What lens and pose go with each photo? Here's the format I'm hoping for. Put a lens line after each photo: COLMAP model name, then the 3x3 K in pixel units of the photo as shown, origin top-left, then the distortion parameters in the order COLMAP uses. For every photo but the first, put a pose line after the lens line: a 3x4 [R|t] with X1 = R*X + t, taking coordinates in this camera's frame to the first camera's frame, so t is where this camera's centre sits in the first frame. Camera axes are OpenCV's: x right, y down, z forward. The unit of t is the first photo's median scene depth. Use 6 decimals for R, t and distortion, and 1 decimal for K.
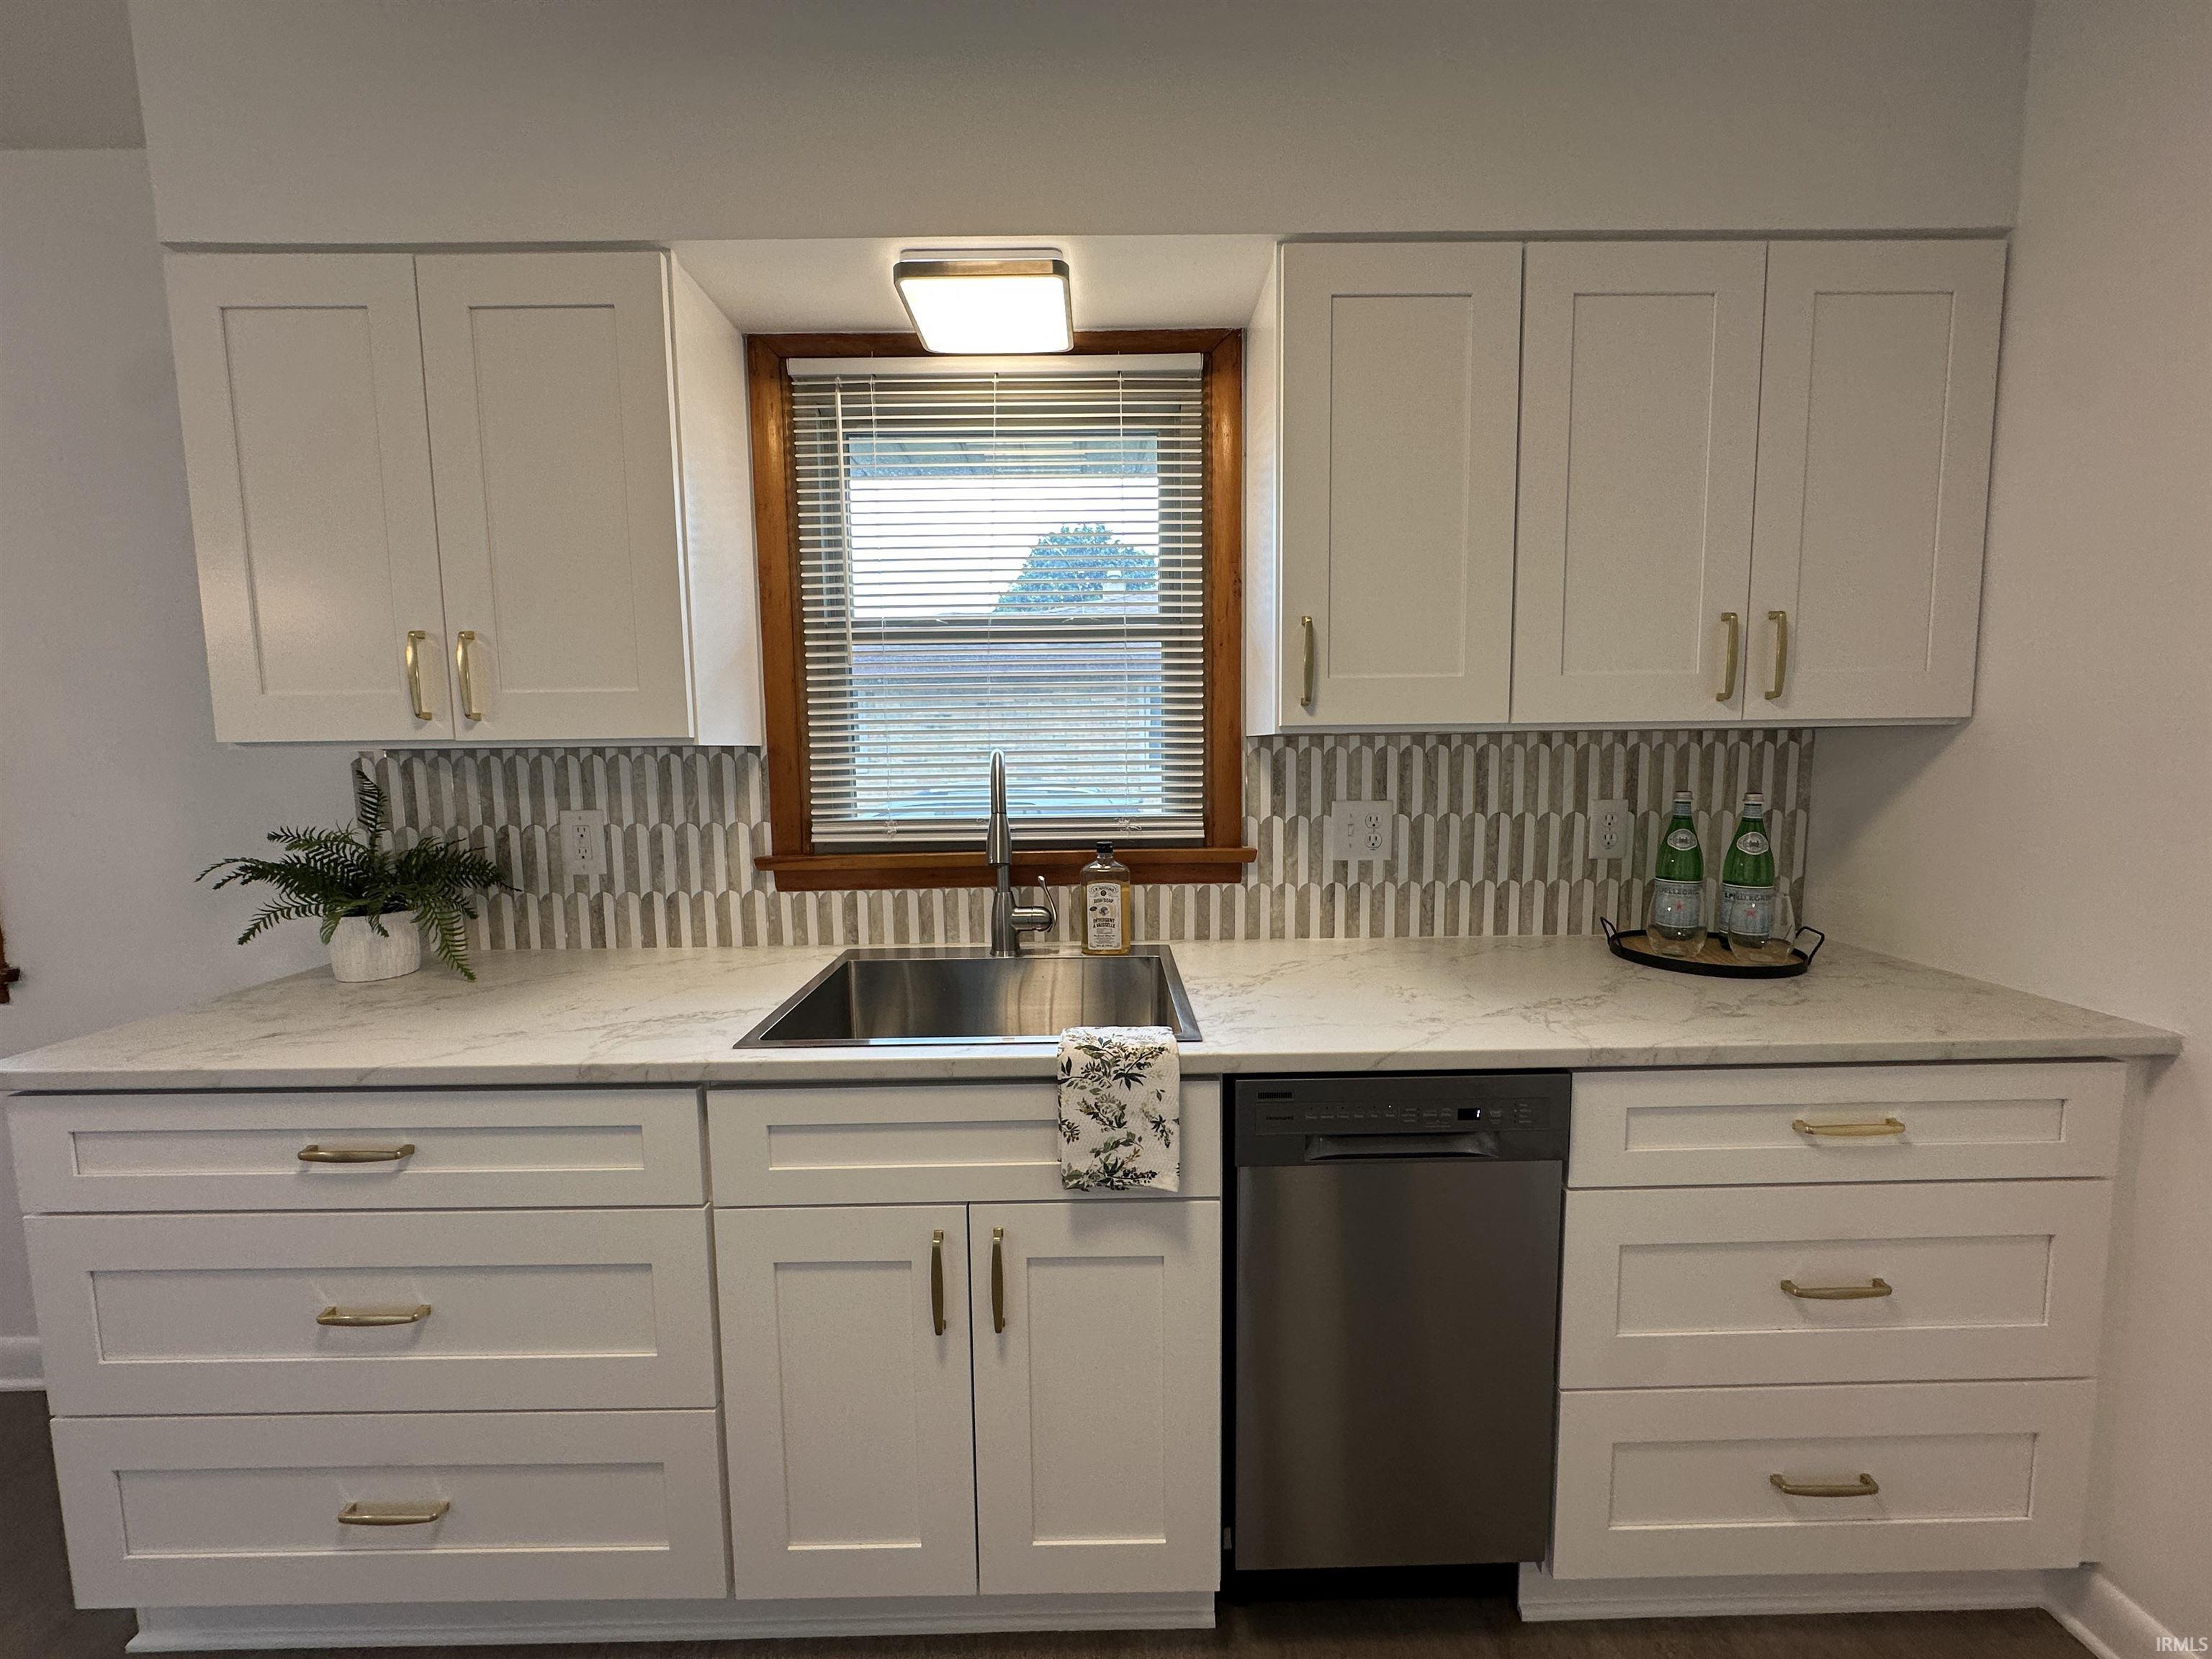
lens RADIAL K [[882.1, 0, 1104.0], [0, 882.1, 831.8], [0, 0, 1]] dist [-0.014751, 0.006747]
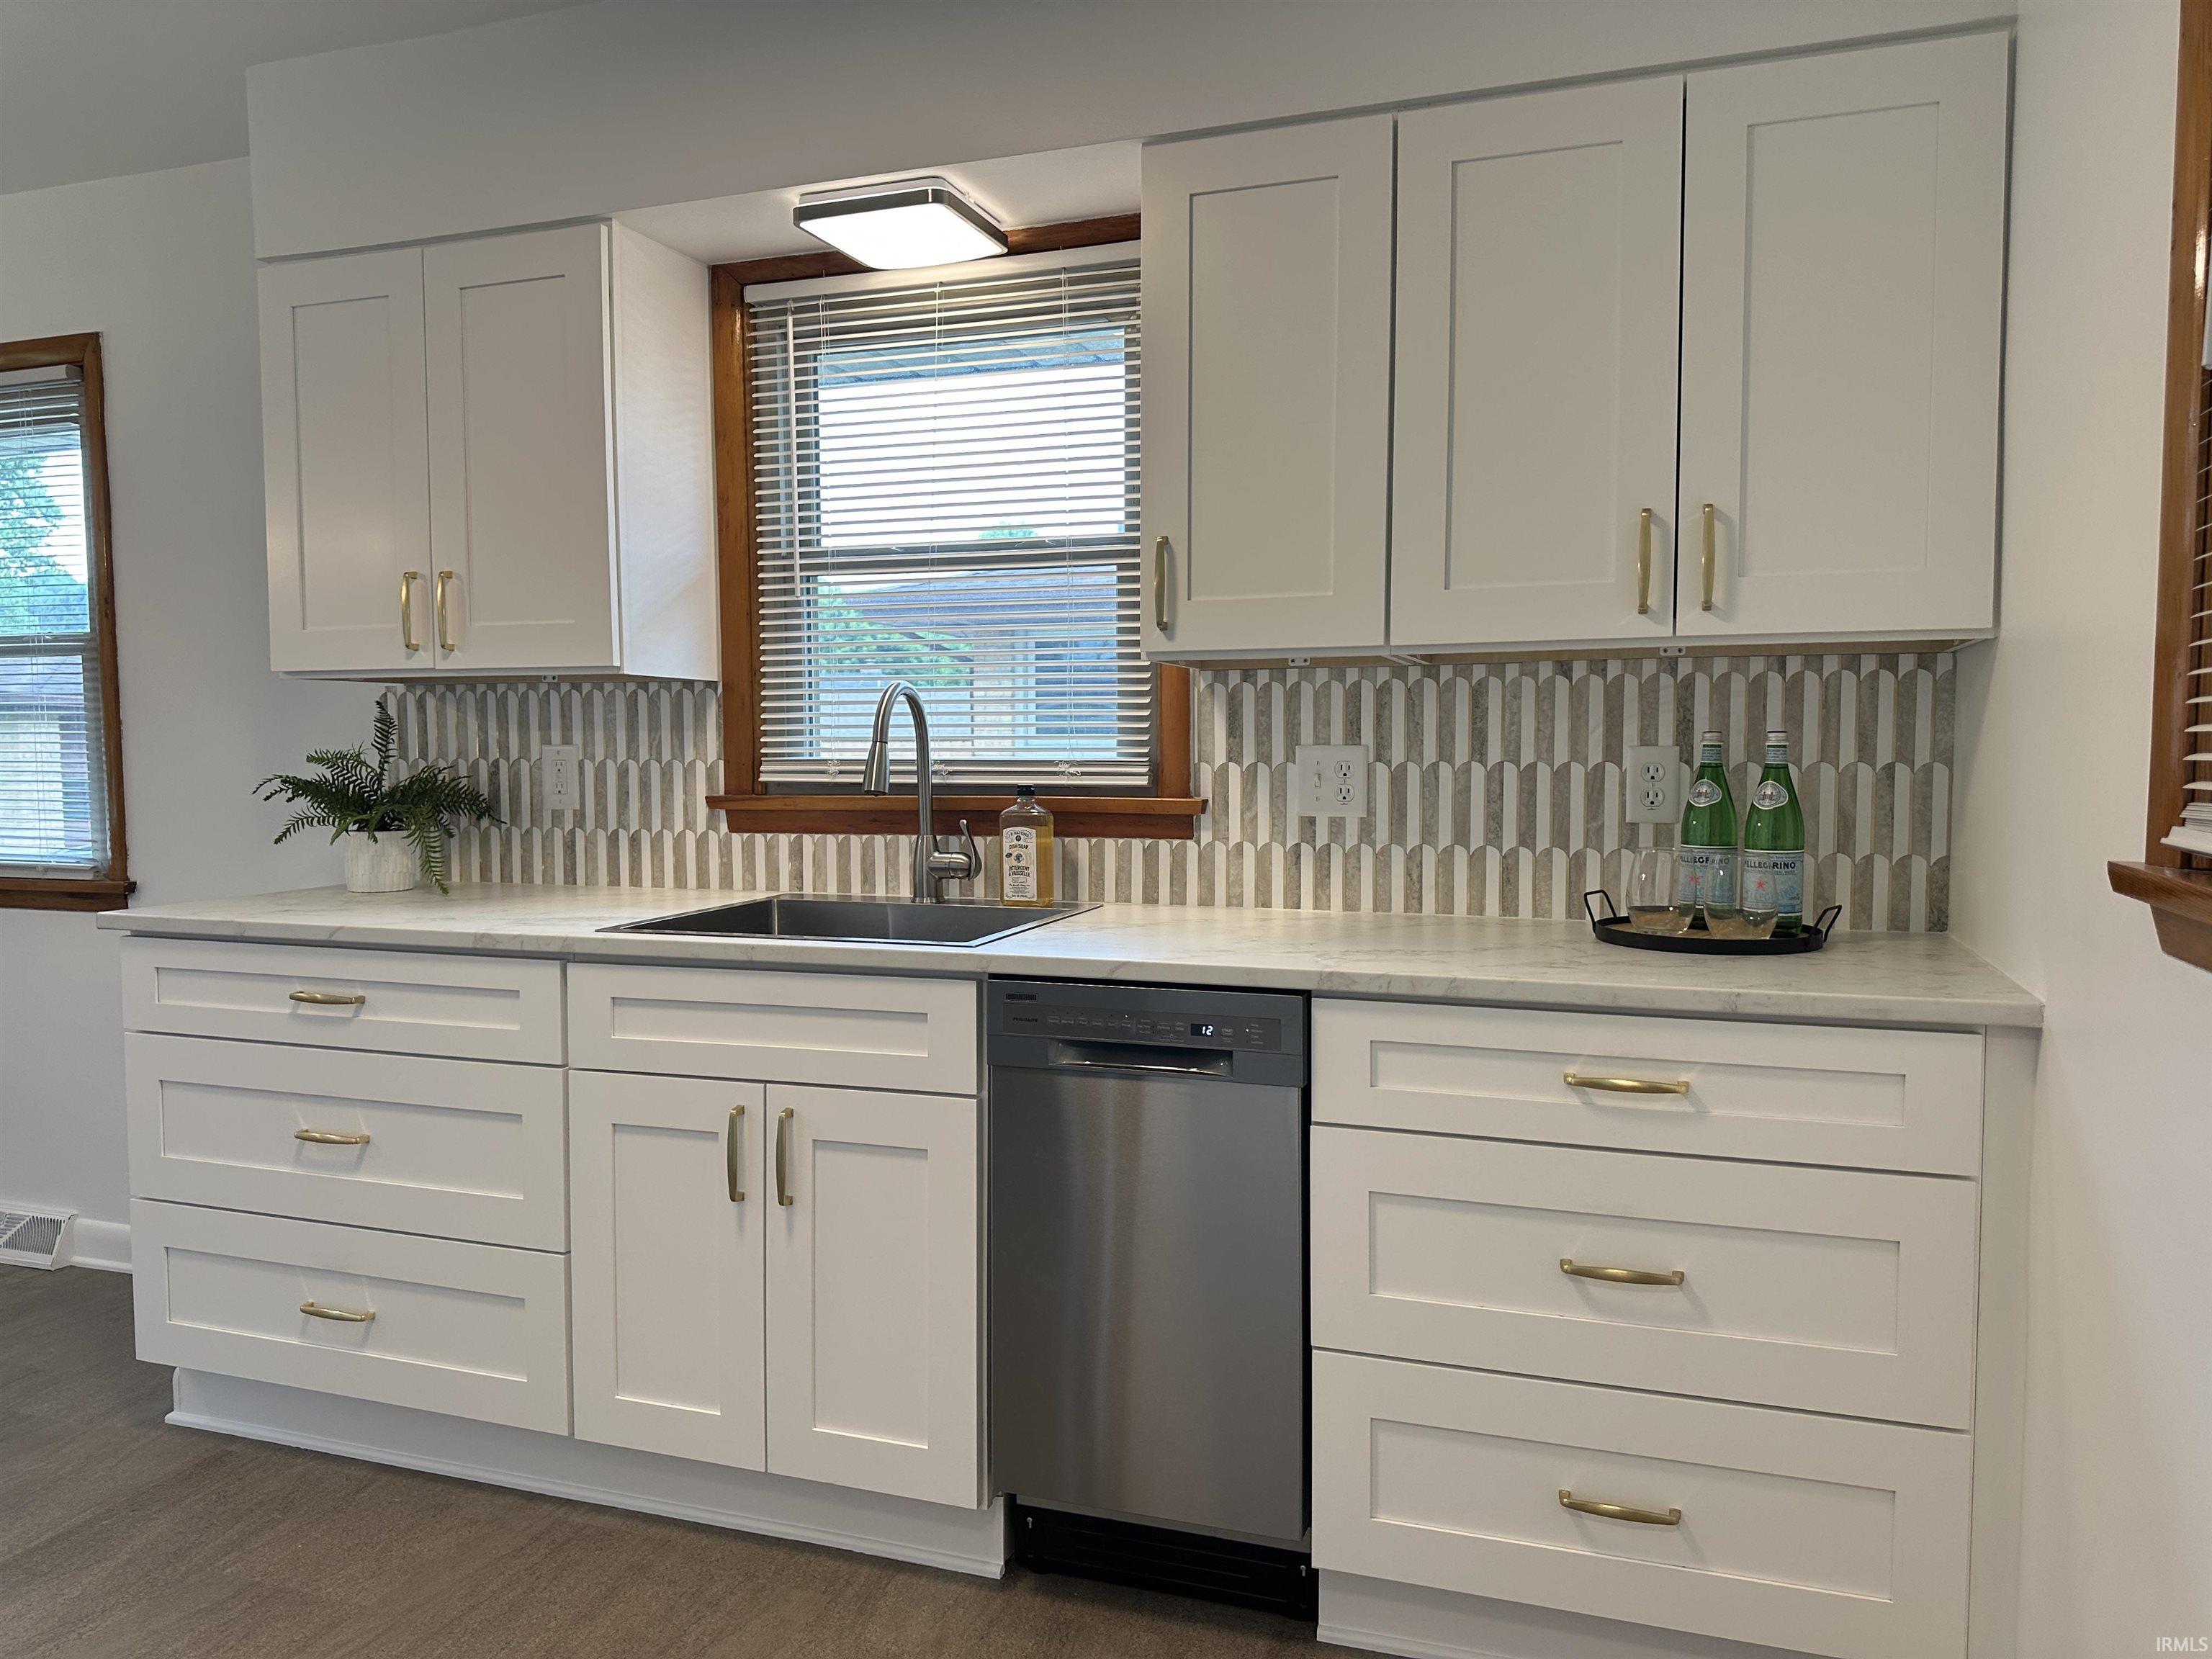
lens RADIAL K [[1518.2, 0, 1100.8], [0, 1518.2, 839.9], [0, 0, 1]] dist [0.136868, -0.224250]
pose [[0.940982, 0.031547, -0.336984, 0.583464], [-0.041746, 0.998862, -0.023061, 0.098516], [0.335873, 0.035768, 0.941228, -0.446346]]
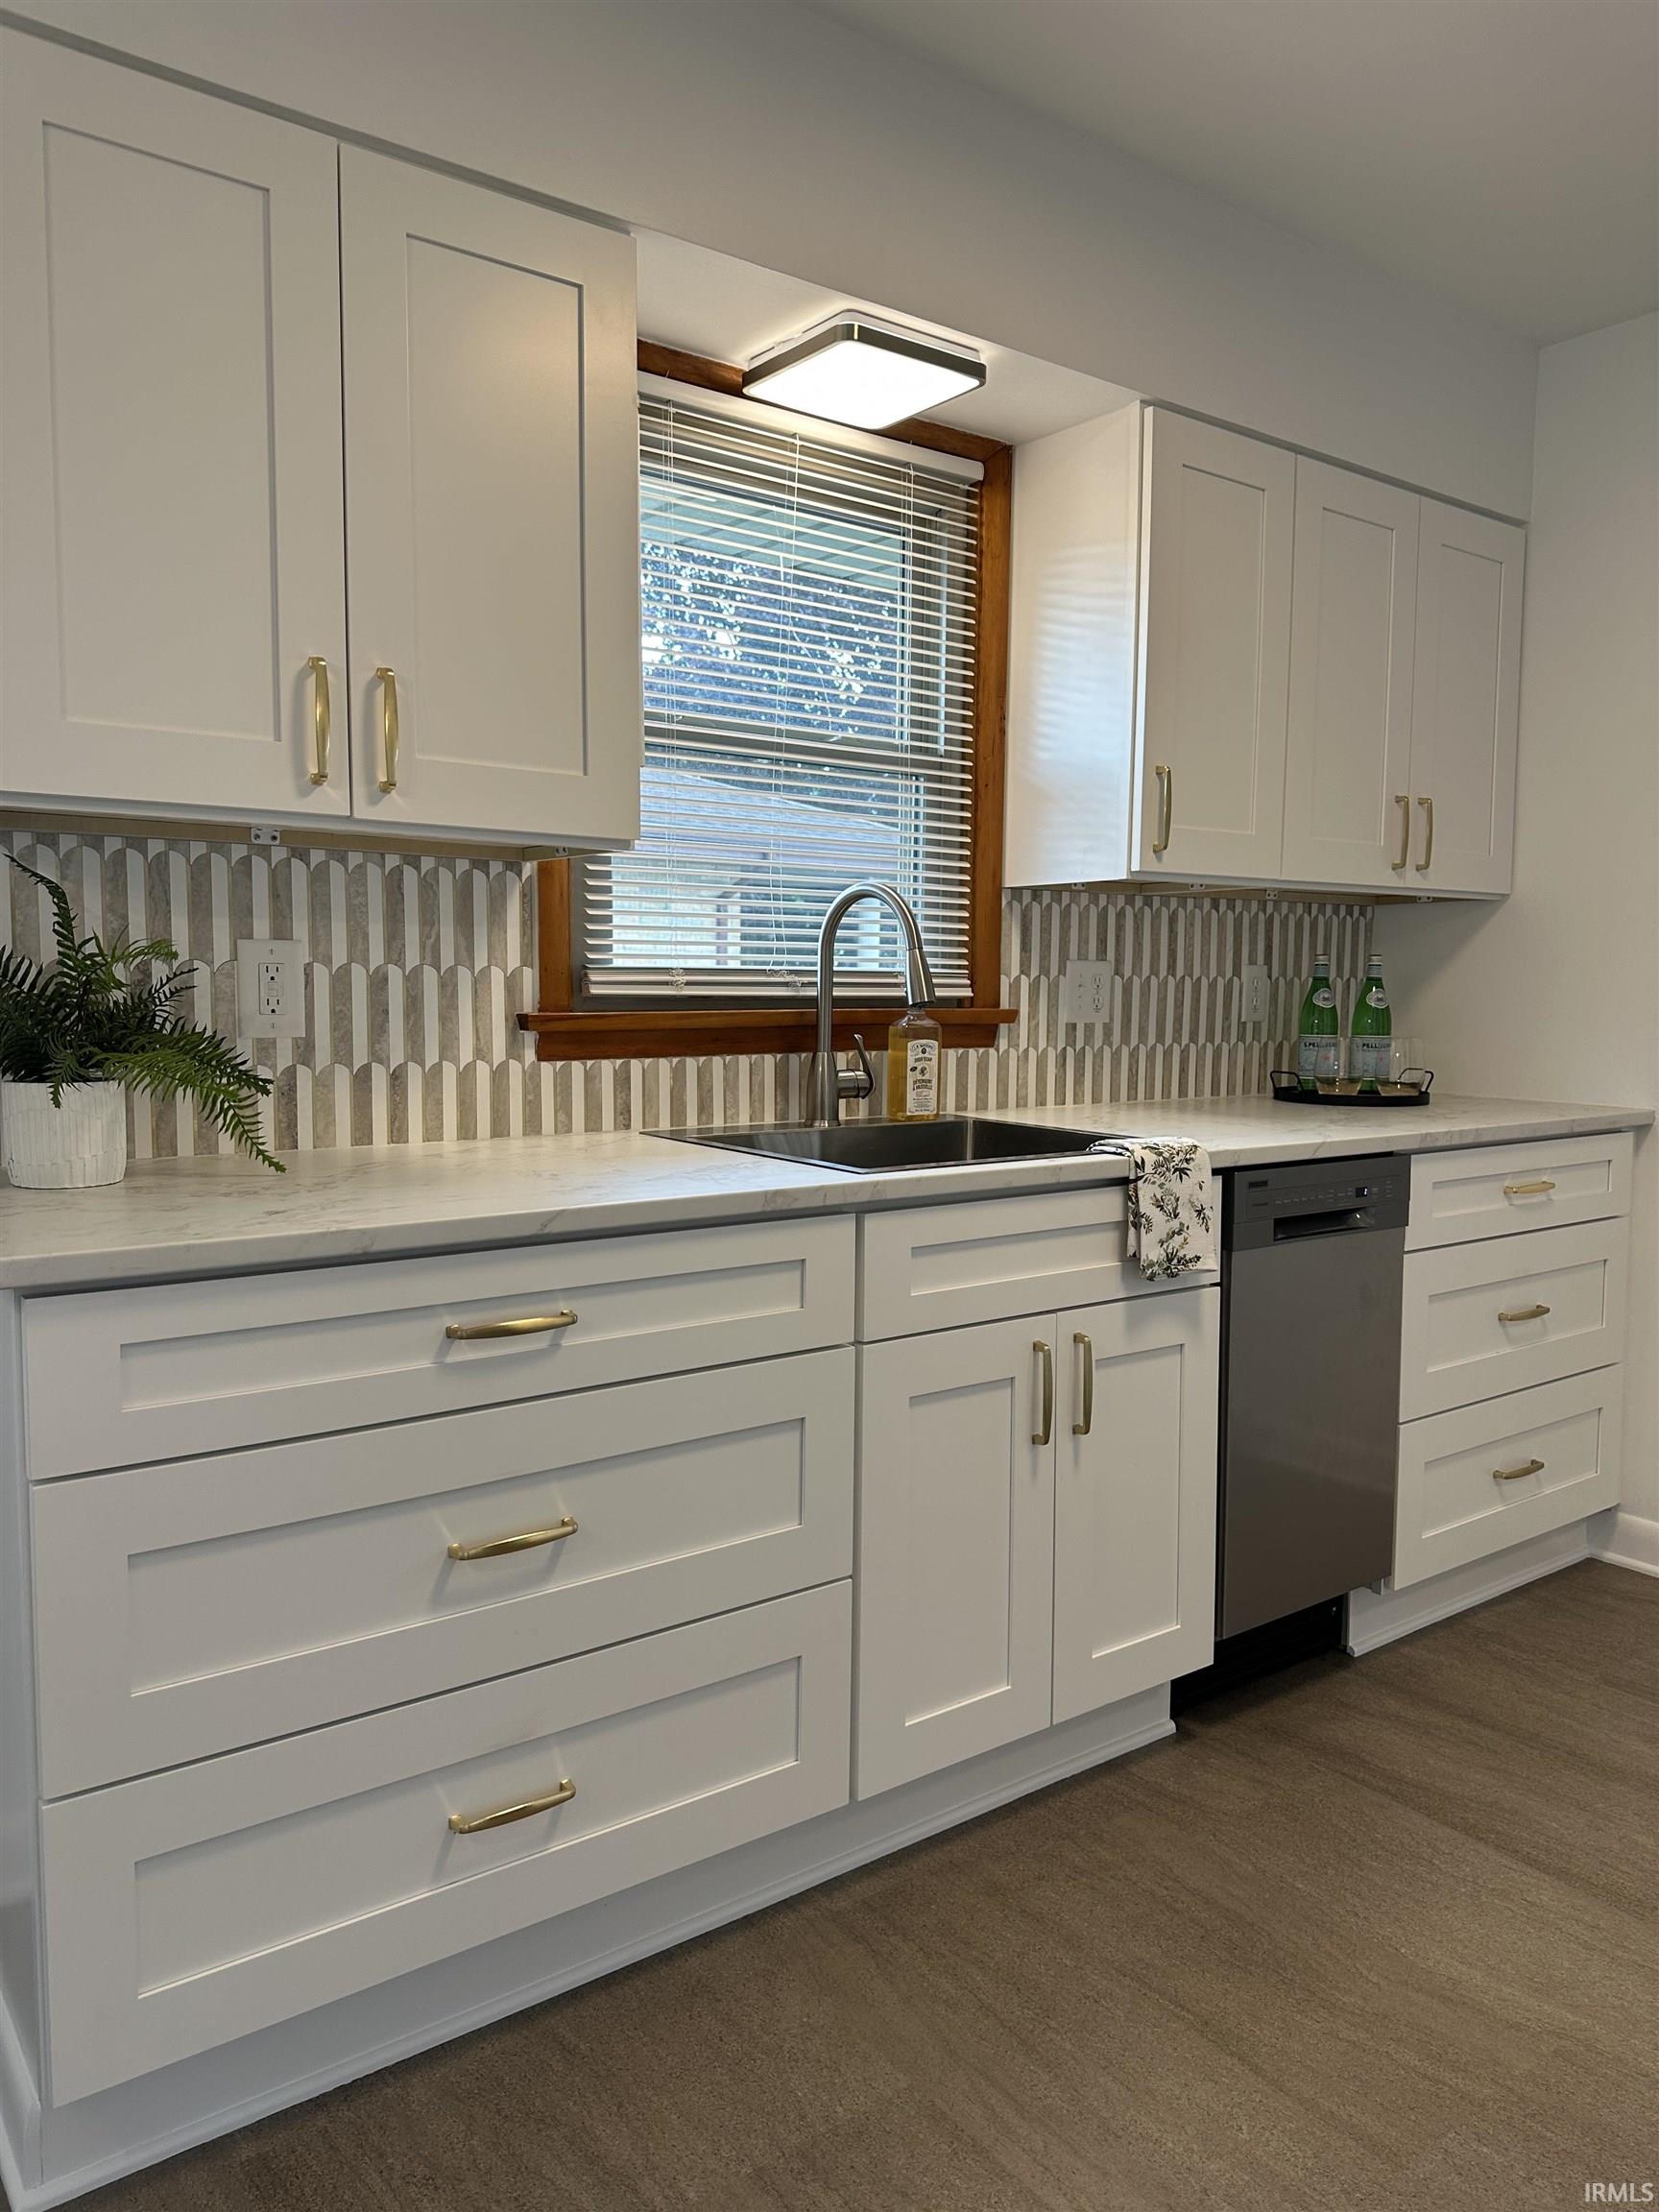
lens RADIAL K [[1518.2, 0, 828.4], [0, 1518.2, 1112.7], [0, 0, 1]] dist [0.136868, -0.224250]
pose [[0.808375, -0.031379, 0.587831, -0.940506], [0.037325, 0.999301, 0.002015, 0.119063], [-0.587483, 0.020312, 0.808981, -0.190525]]
